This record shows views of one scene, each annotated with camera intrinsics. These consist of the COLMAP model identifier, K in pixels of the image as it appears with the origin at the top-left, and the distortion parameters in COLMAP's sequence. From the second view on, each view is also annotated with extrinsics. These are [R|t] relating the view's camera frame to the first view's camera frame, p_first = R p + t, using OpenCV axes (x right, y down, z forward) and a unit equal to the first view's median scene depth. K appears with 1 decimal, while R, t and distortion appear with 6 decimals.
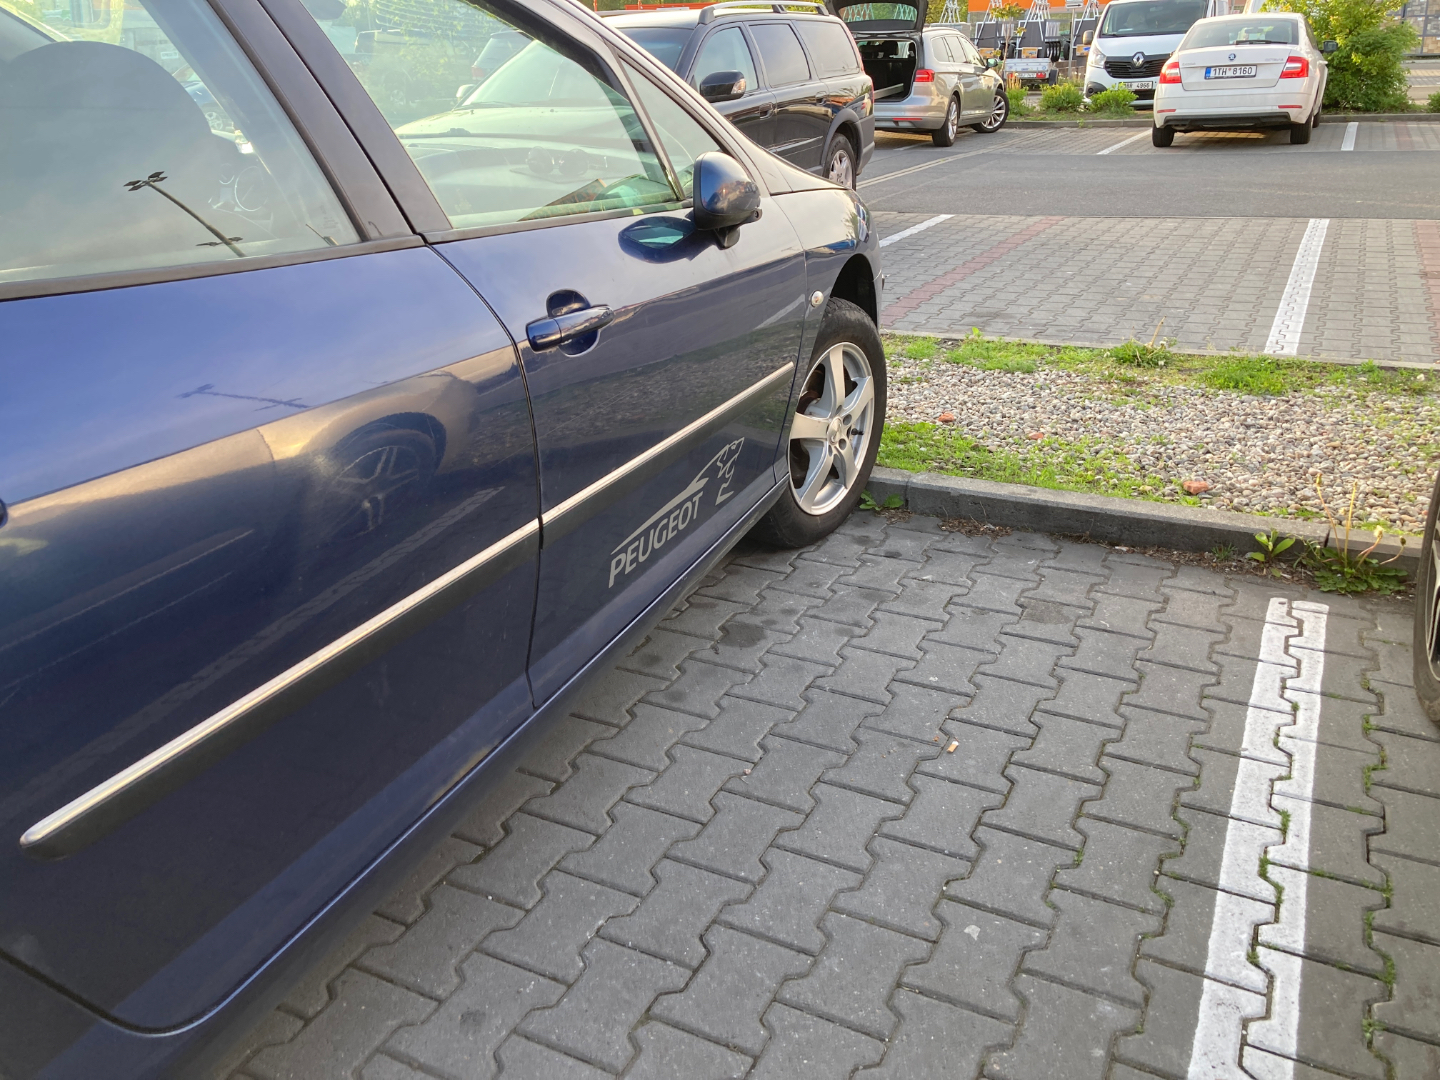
lens RADIAL K [[1186.9, 0, 720.0], [0, 1186.9, 540.0], [0, 0, 1]] dist [0.052984, -0.000290]
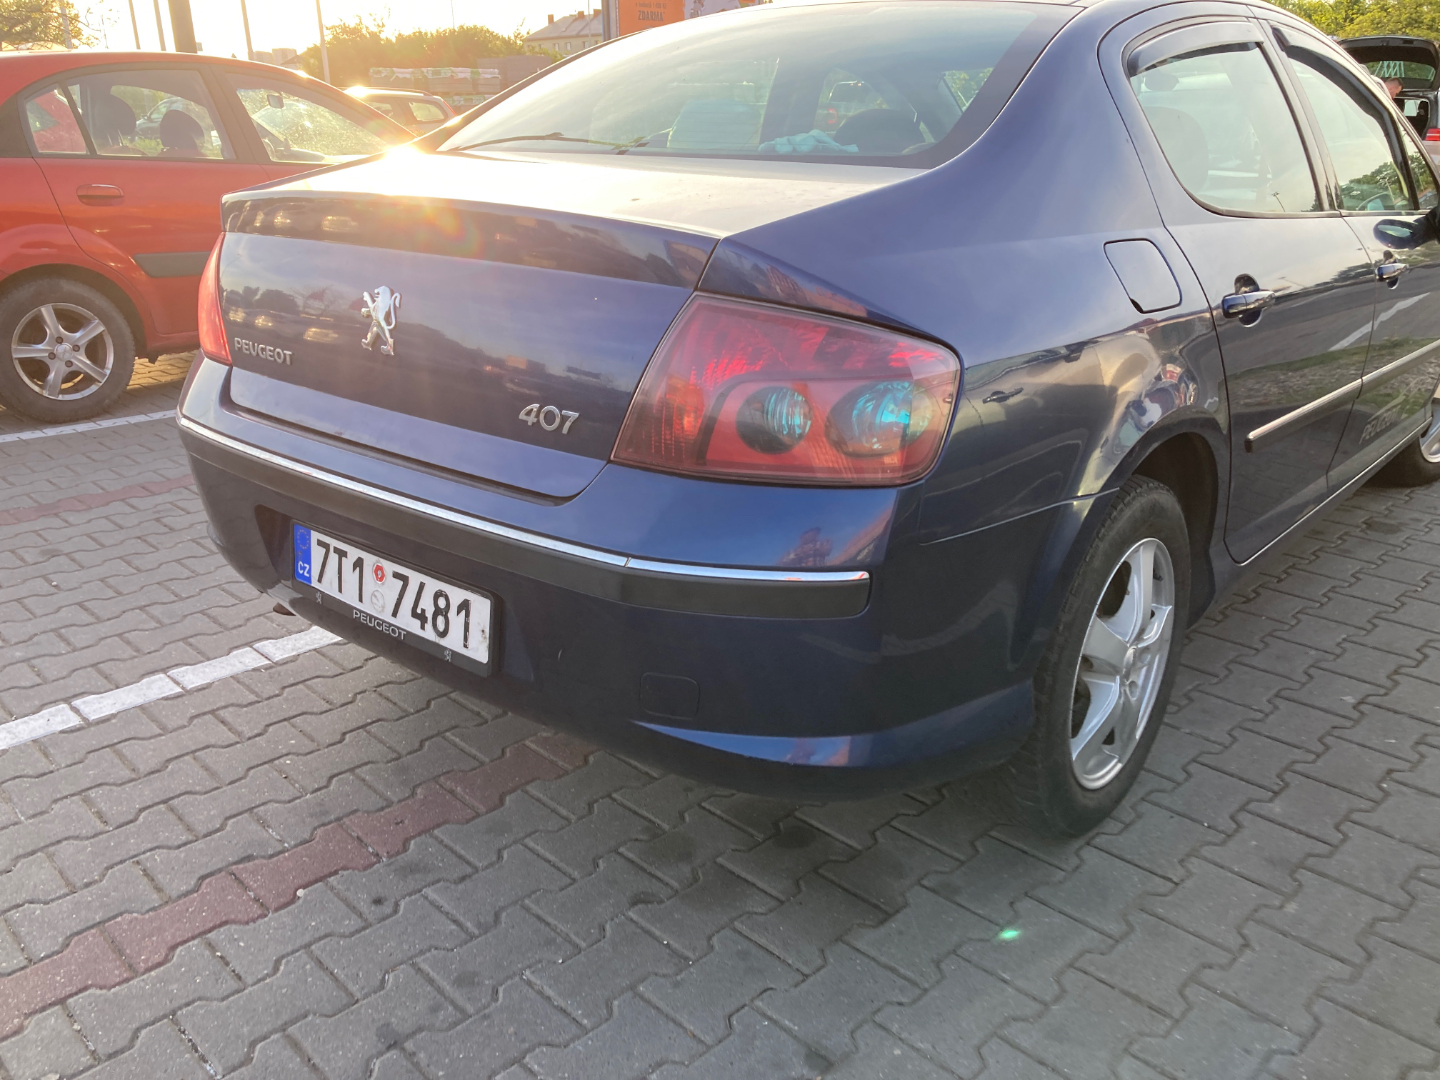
lens RADIAL K [[1187.9, 0, 720.0], [0, 1187.9, 540.0], [0, 0, 1]] dist [-0.003531, -0.001438]
pose [[0.943030, 0.136967, -0.303207, -0.282264], [-0.146000, 0.989258, -0.007212, 0.212881], [0.298962, 0.051069, 0.952897, -0.530057]]
